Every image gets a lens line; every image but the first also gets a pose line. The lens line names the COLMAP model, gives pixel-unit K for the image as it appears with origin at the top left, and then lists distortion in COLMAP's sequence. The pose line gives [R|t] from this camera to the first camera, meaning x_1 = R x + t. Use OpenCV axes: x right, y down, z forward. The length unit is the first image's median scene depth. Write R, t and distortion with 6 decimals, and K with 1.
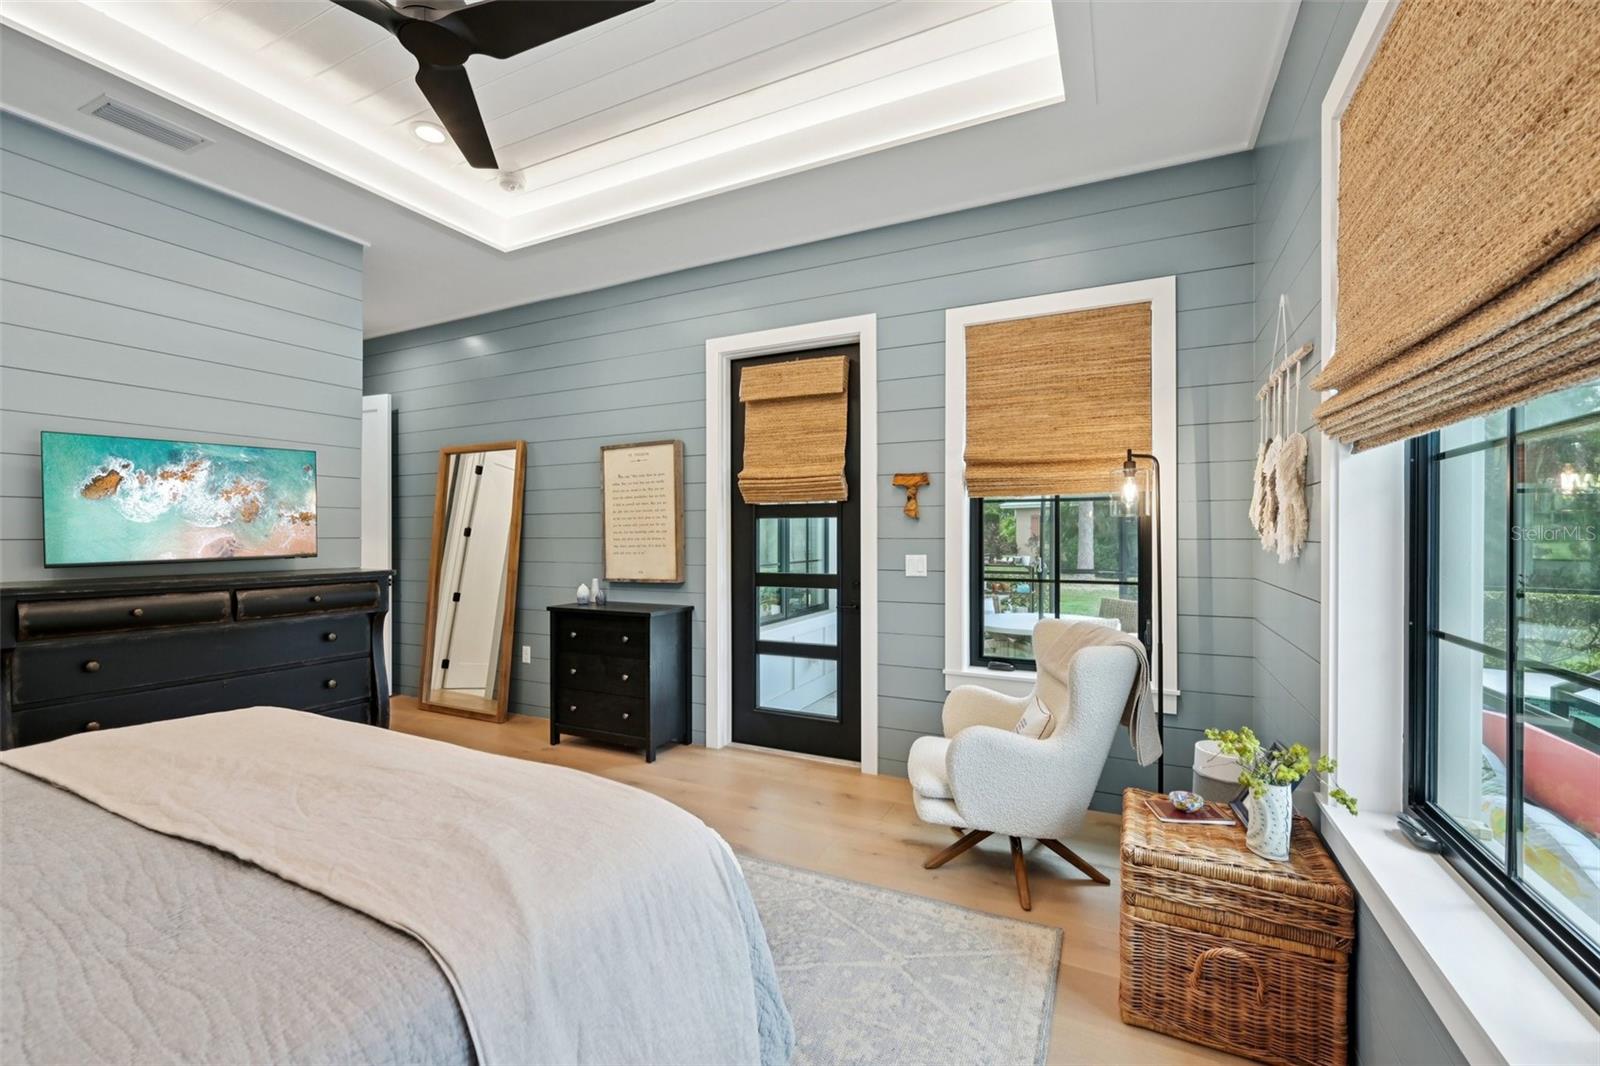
lens RADIAL K [[669.3, 0, 798.7], [0, 669.3, 528.7], [0, 0, 1]] dist [0.000036, 0.000014]
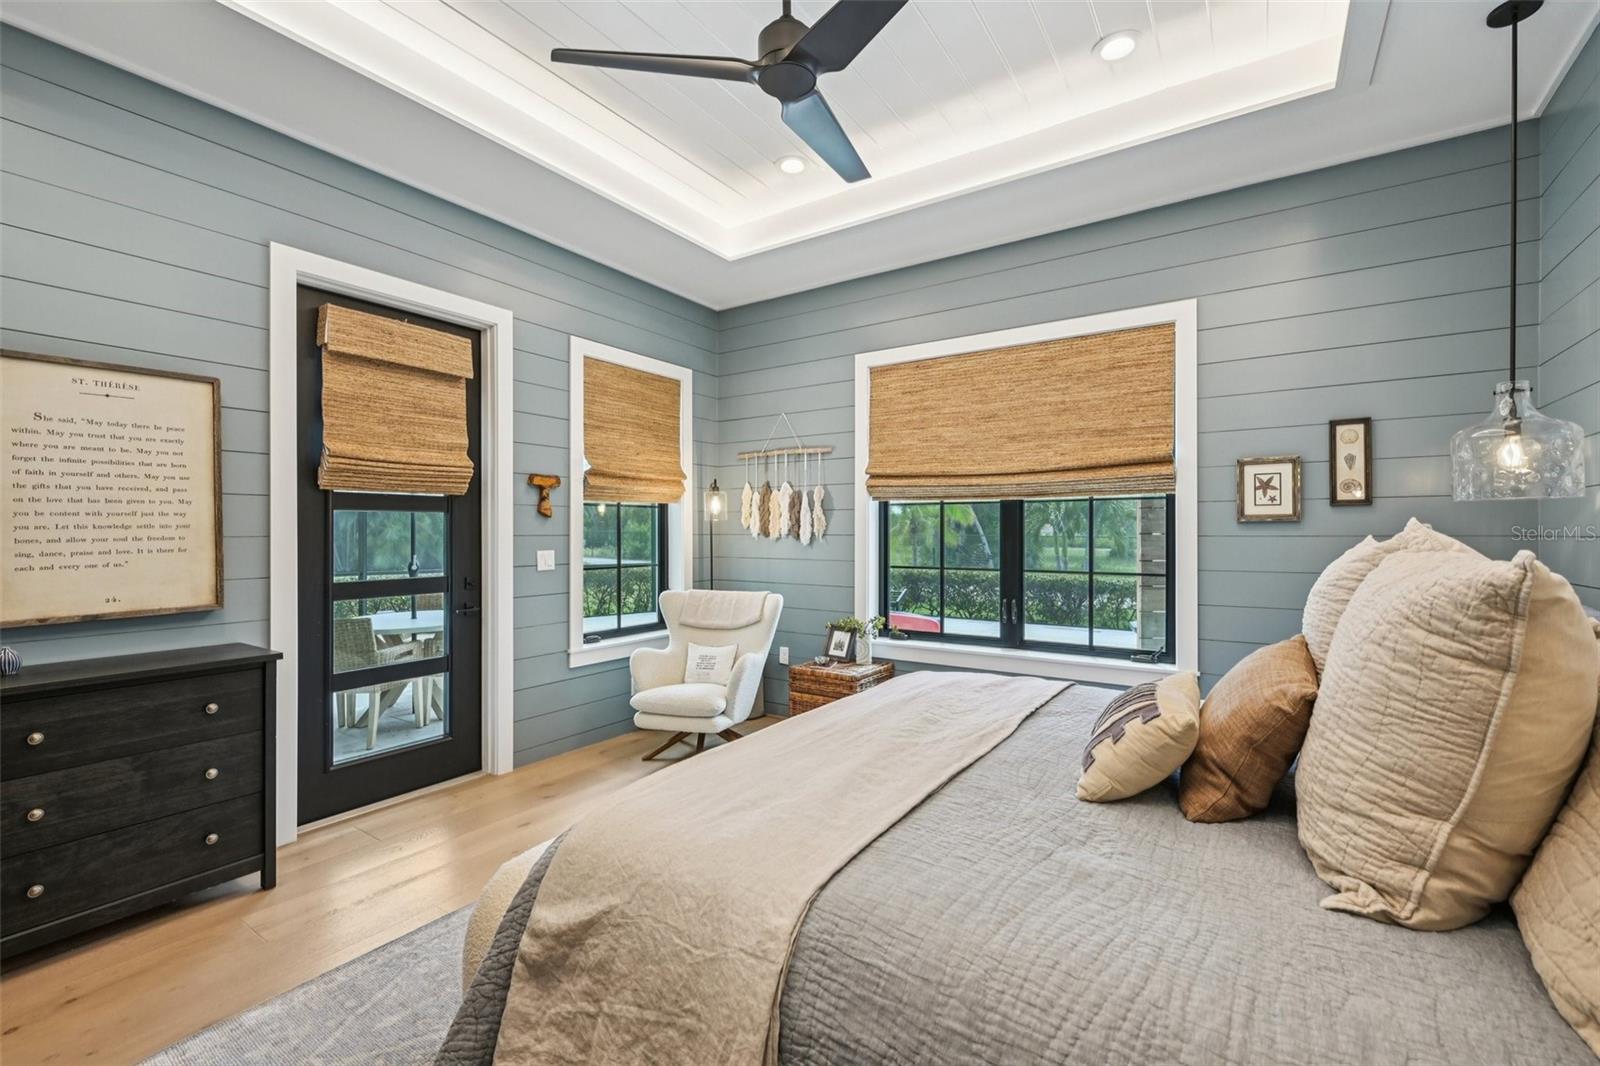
lens RADIAL K [[684.9, 0, 802.0], [0, 684.9, 524.1], [0, 0, 1]] dist [0.000353, 0.000649]
pose [[0.131923, 0.014131, 0.991159, -0.828279], [-0.001494, 0.999900, -0.014057, 0.011253], [-0.991259, 0.000373, 0.131931, 0.423473]]
